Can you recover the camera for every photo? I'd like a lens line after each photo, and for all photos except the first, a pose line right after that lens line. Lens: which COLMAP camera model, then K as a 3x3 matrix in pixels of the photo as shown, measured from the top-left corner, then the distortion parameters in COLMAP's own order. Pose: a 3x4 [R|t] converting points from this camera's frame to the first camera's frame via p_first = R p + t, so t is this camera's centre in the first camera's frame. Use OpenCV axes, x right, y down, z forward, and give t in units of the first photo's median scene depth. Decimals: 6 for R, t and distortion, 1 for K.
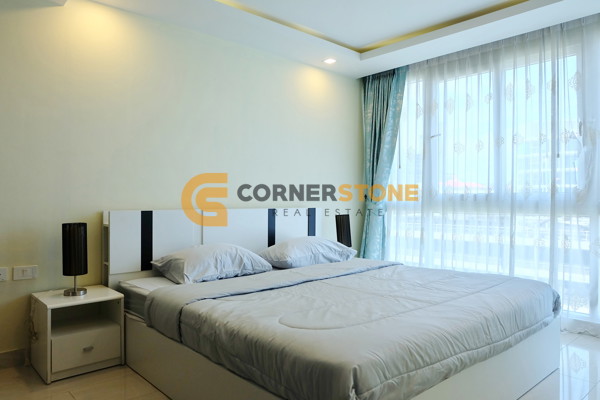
lens RADIAL K [[415.3, 0, 293.7], [0, 415.3, 201.4], [0, 0, 1]] dist [-0.040856, 0.004201]
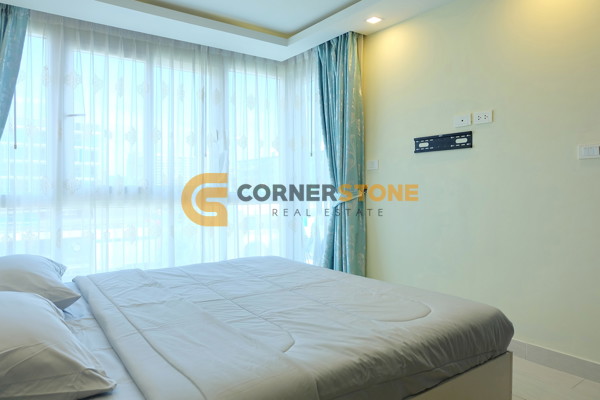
lens RADIAL K [[415.3, 0, 294.8], [0, 415.3, 197.5], [0, 0, 1]] dist [-0.040856, 0.004201]
pose [[0.120881, -0.013626, 0.992573, -0.433259], [0.001902, 0.999907, 0.013495, -0.003763], [-0.992665, 0.000256, 0.120896, 0.486218]]
